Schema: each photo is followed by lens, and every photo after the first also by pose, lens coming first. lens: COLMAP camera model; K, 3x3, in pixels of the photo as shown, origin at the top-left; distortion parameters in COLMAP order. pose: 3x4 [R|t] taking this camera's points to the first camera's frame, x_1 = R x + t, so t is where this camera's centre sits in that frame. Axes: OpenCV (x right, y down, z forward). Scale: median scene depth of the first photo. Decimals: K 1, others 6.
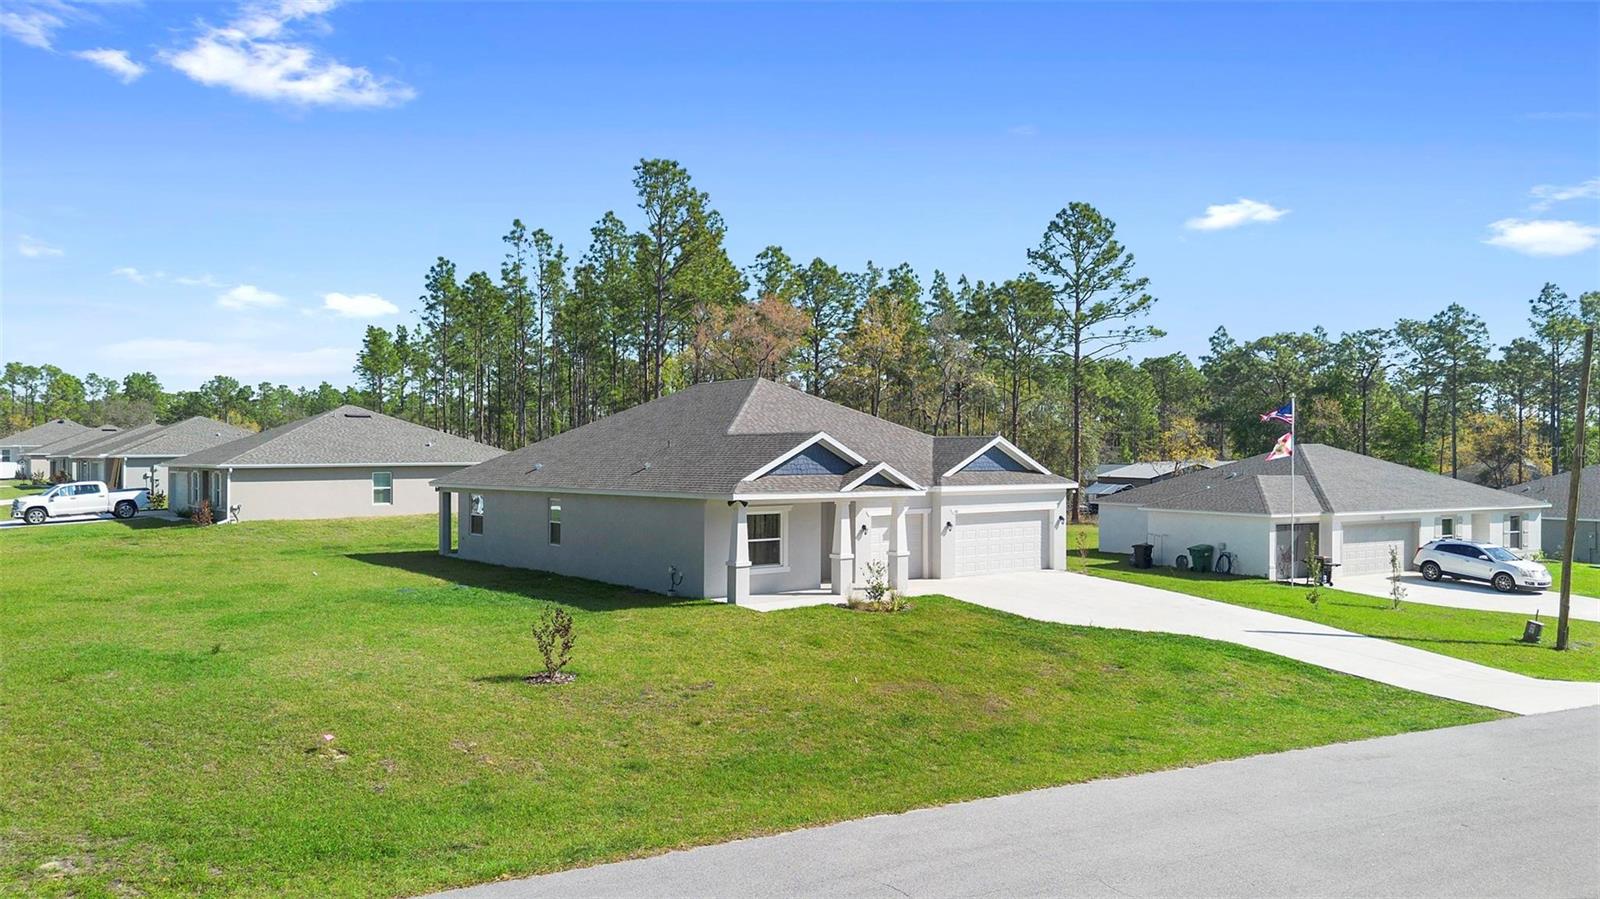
lens RADIAL K [[1115.6, 0, 797.6], [0, 1115.6, 456.2], [0, 0, 1]] dist [0.063348, -0.058551]
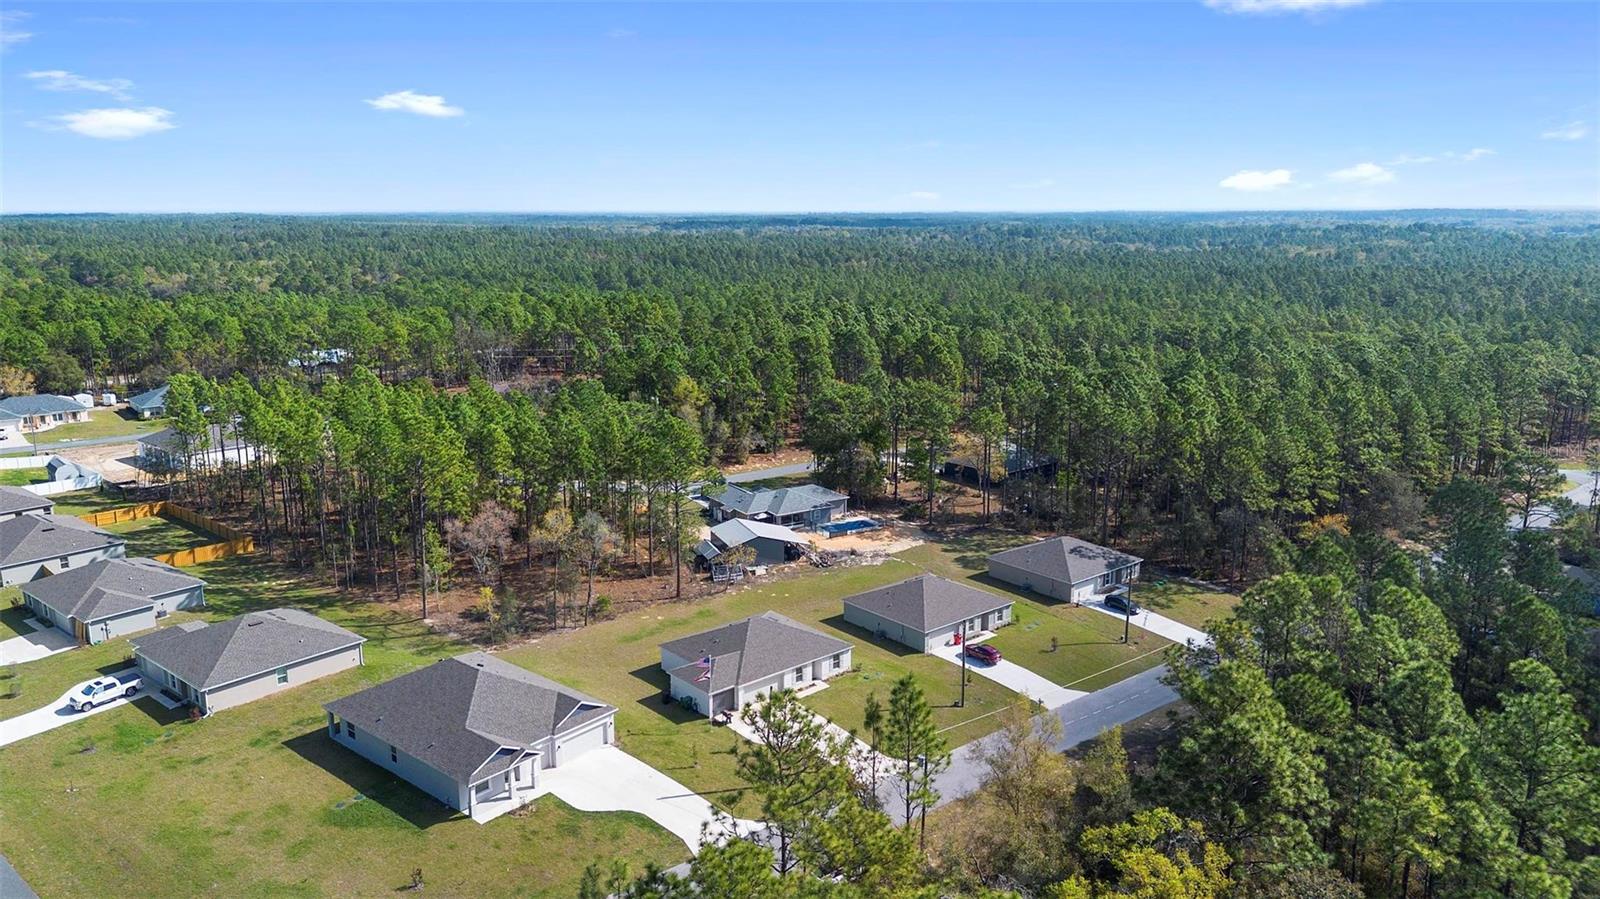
lens RADIAL K [[1115.6, 0, 806.7], [0, 1115.6, 439.7], [0, 0, 1]] dist [0.063348, -0.058551]
pose [[0.976588, -0.039168, 0.211524, 0.158137], [-0.007444, 0.976543, 0.215195, -1.093380], [-0.214991, -0.211731, 0.953388, -1.319074]]
